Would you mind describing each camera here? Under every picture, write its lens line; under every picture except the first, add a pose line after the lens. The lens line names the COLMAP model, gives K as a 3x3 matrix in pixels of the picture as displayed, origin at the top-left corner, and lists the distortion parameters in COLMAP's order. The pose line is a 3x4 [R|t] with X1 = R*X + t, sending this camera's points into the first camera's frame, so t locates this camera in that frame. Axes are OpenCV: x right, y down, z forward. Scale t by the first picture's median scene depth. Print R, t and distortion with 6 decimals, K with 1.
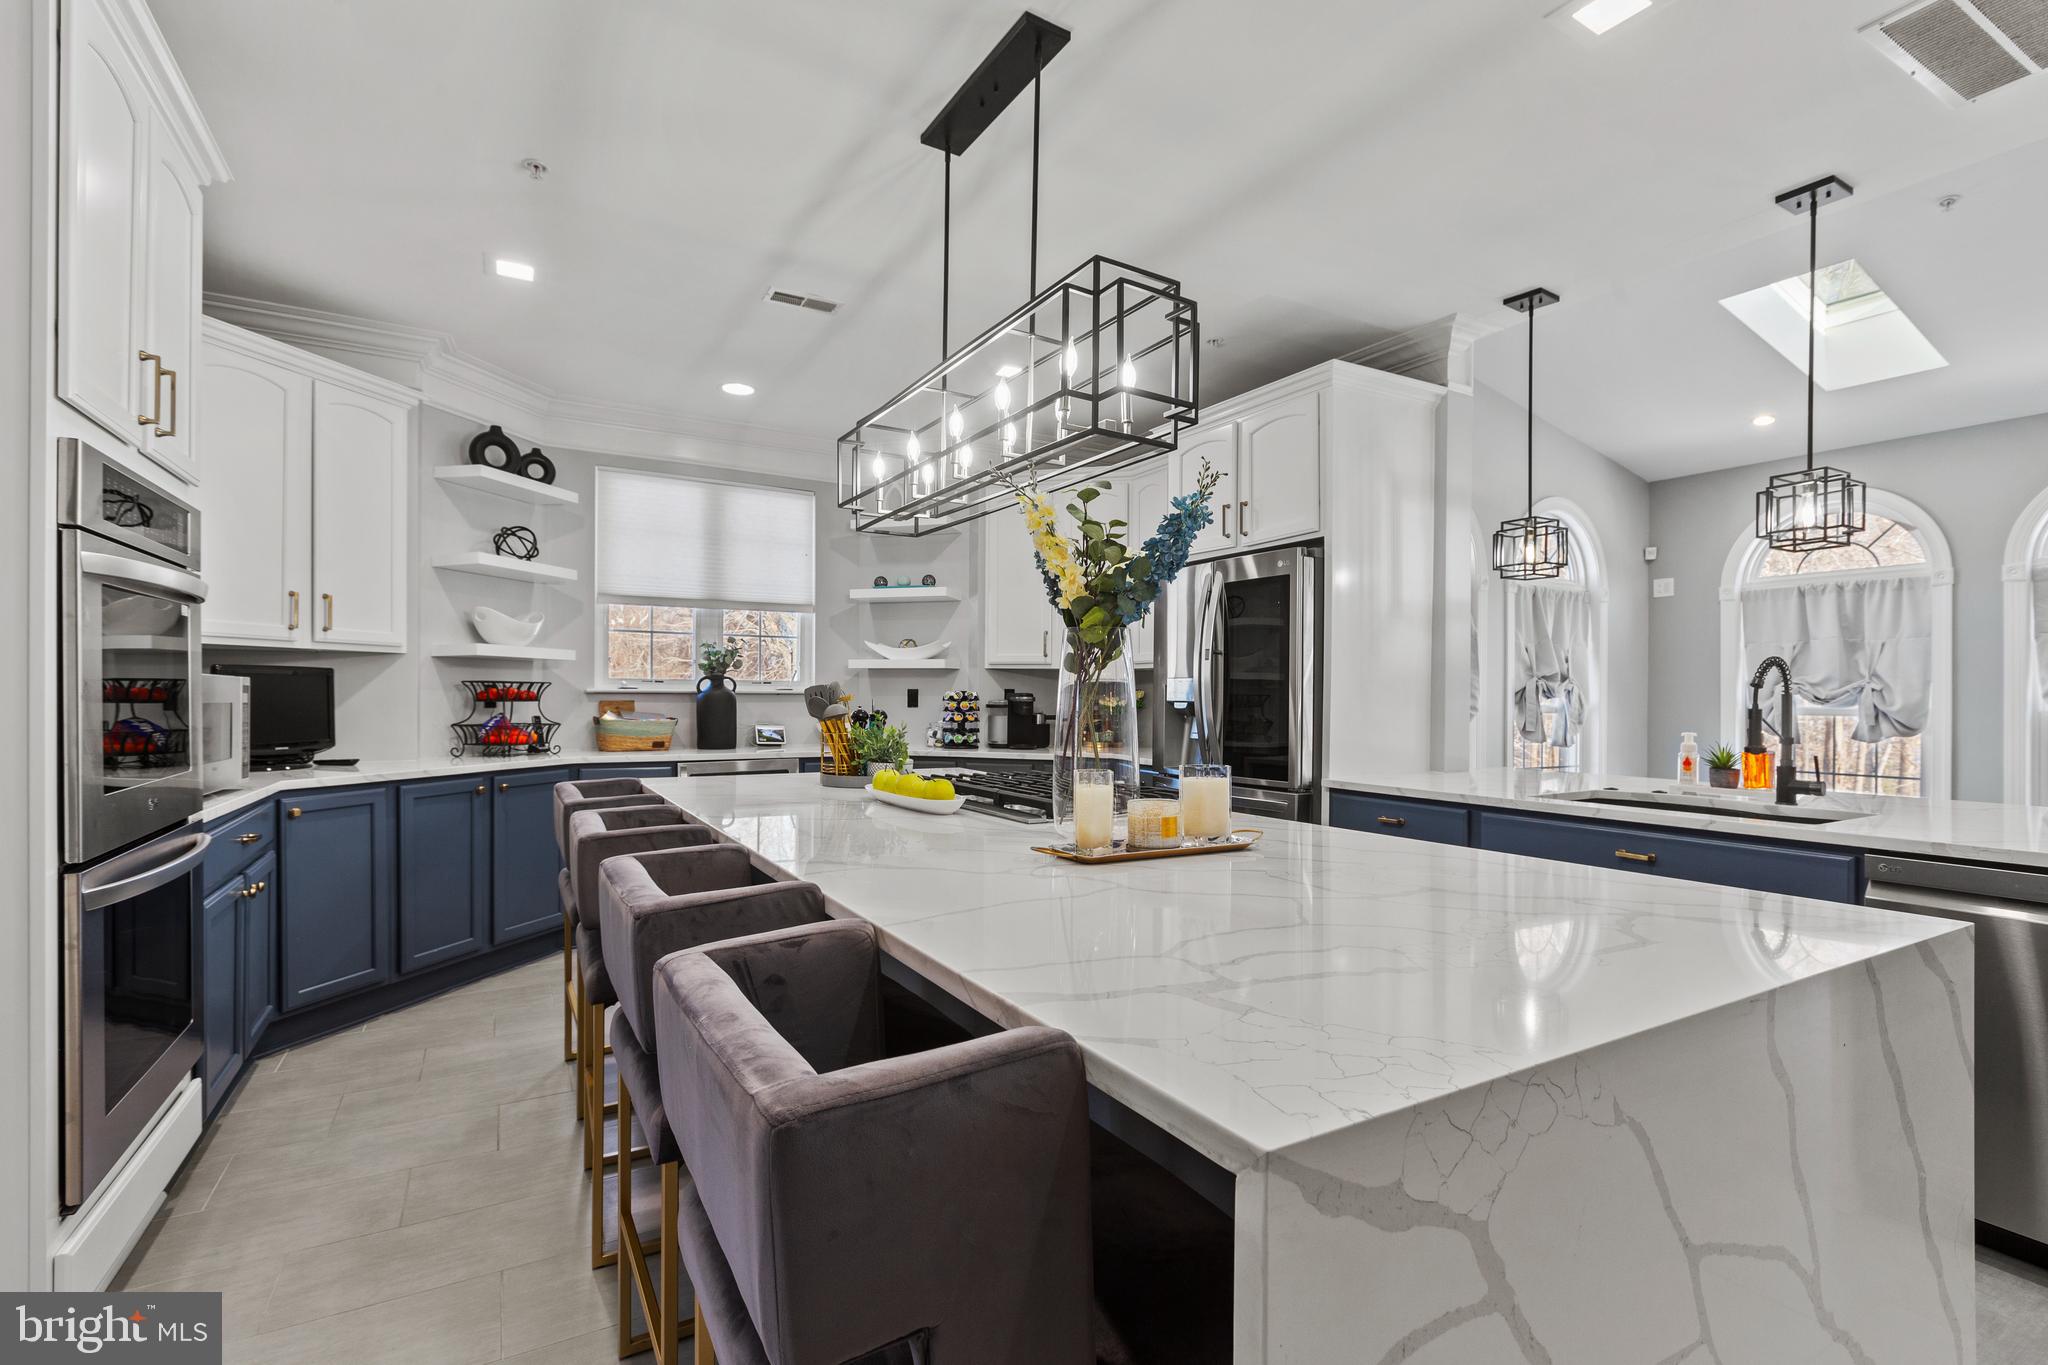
lens RADIAL K [[952.5, 0, 1024.0], [0, 952.5, 696.1], [0, 0, 1]] dist [-0.001971, -0.000033]
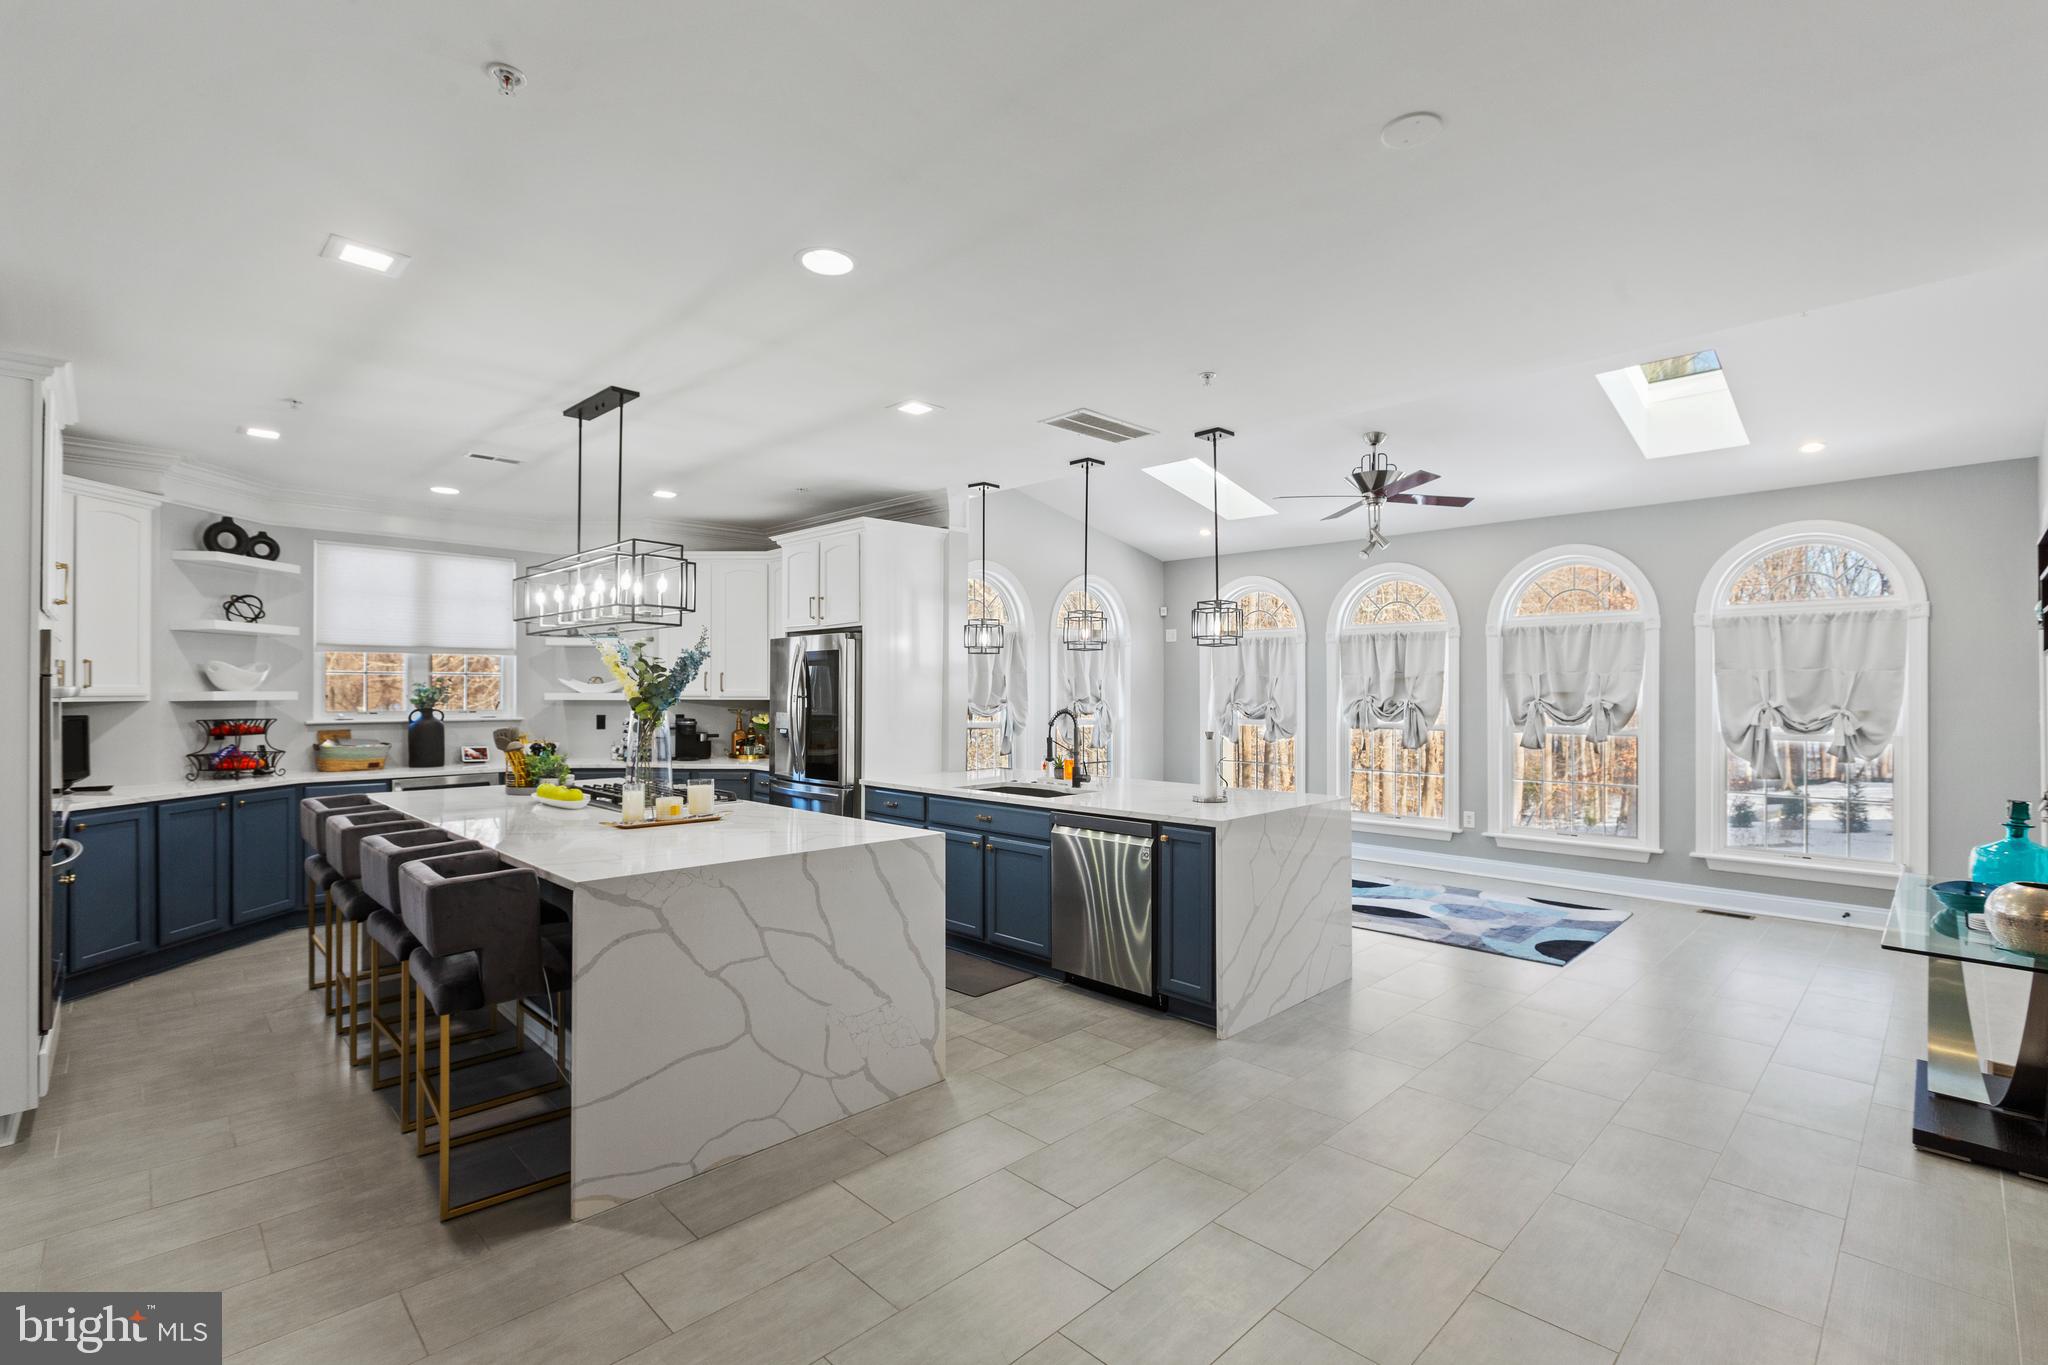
lens RADIAL K [[922.2, 0, 1022.8], [0, 922.2, 686.0], [0, 0, 1]] dist [0.002242, 0.000042]
pose [[0.965683, -0.003563, 0.259697, 0.147976], [0.005479, 0.999963, -0.006651, -0.047314], [-0.259664, 0.007846, 0.965667, -0.465411]]
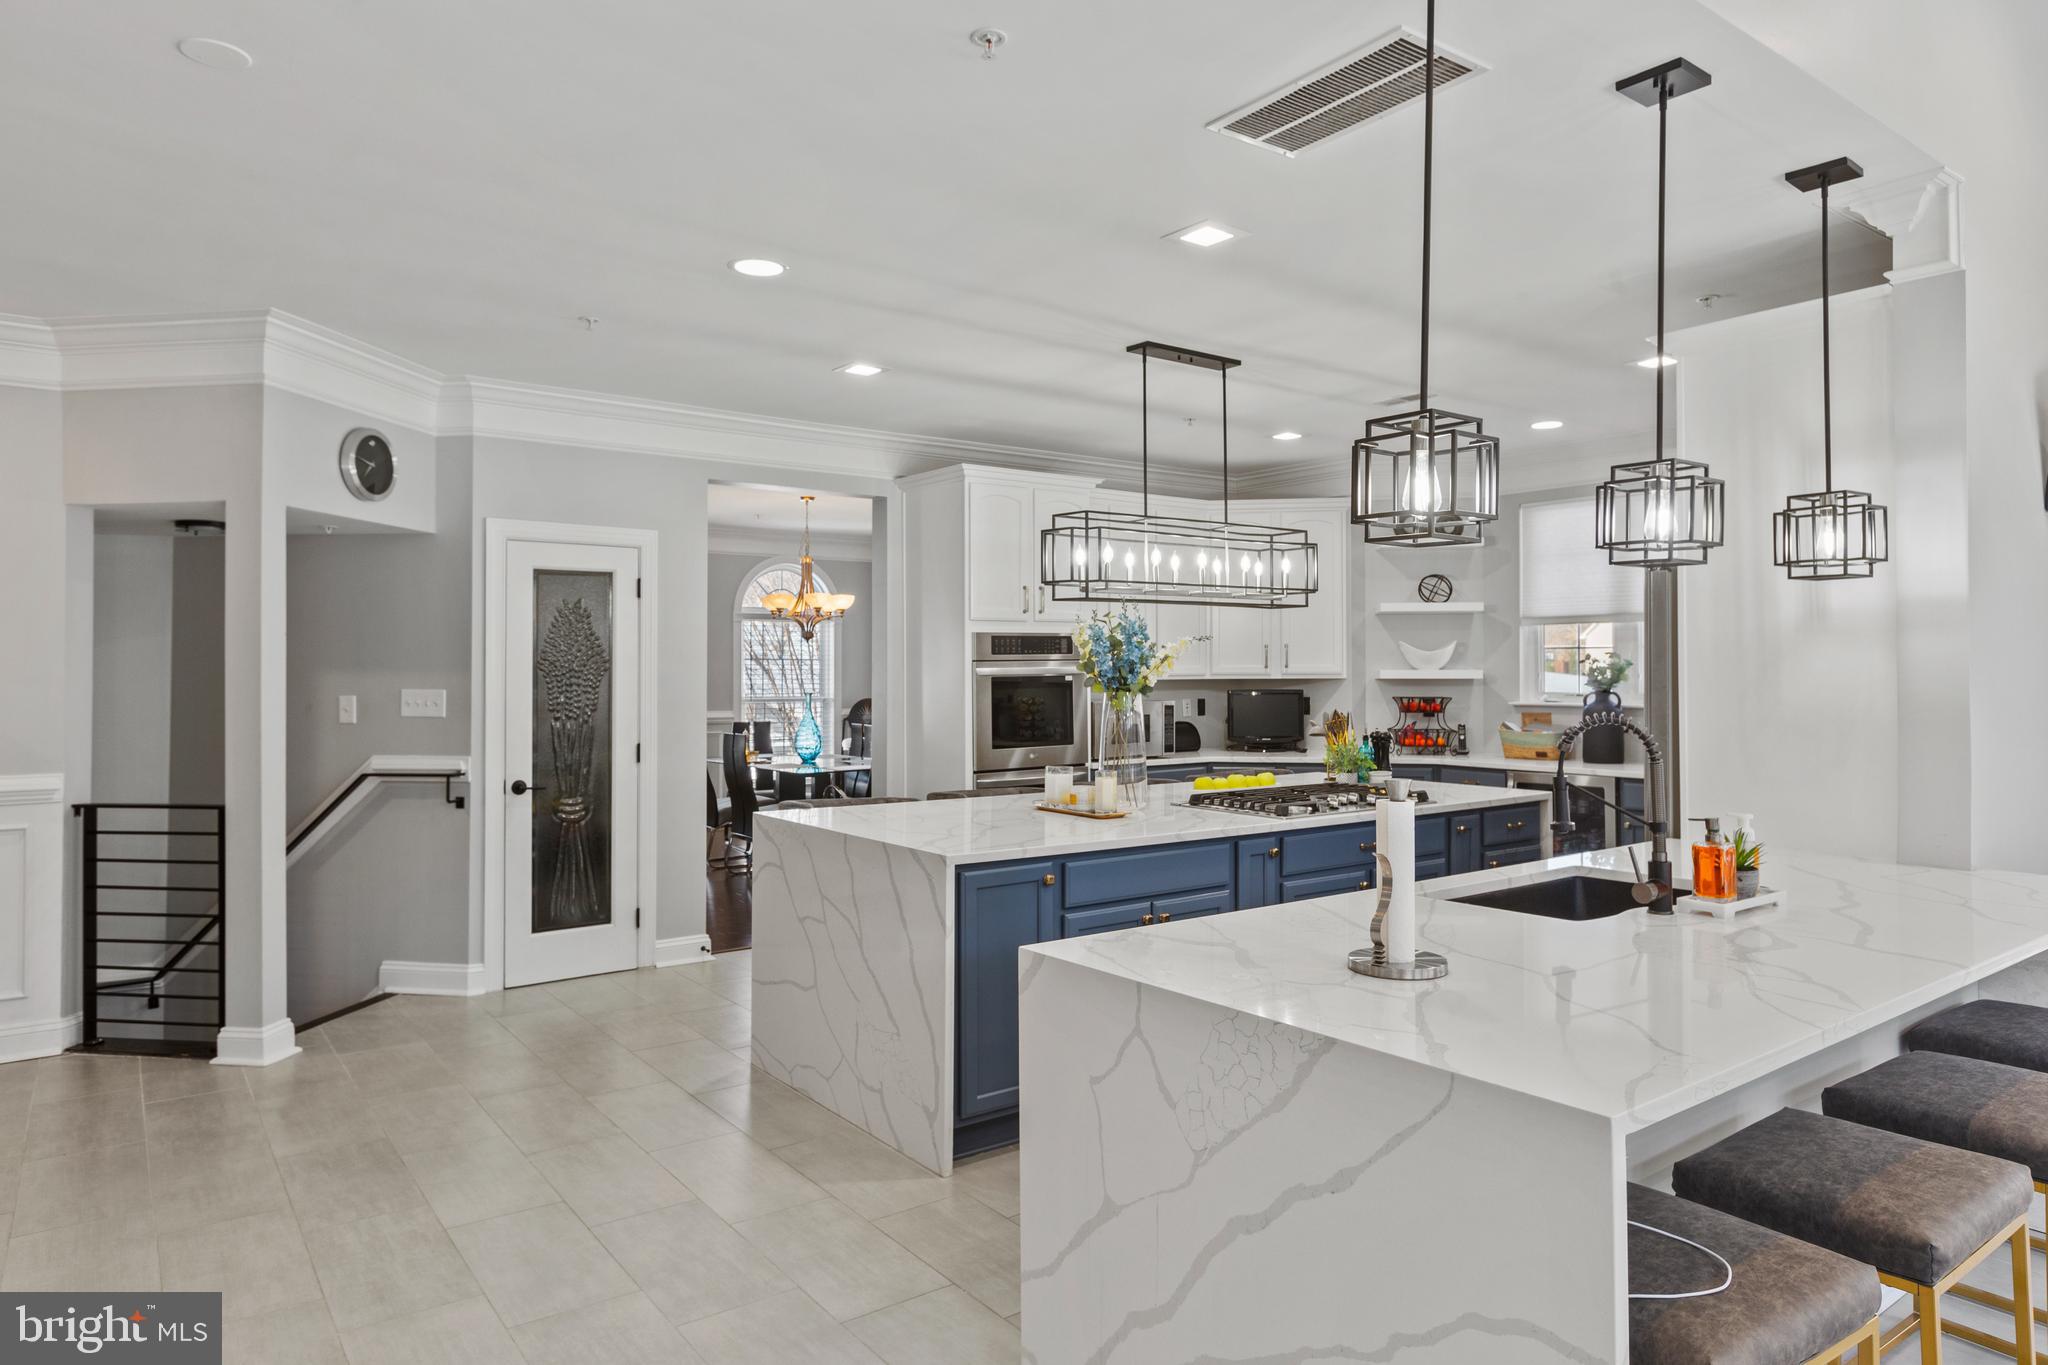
lens RADIAL K [[1242.0, 0, 1028.1], [0, 1242.0, 646.5], [0, 0, 1]] dist [-0.002685, -0.000443]
pose [[0.124529, -0.026991, -0.991849, 1.118625], [0.003402, 0.999636, -0.026776, -0.042794], [0.992210, -0.000040, 0.124576, 0.274149]]
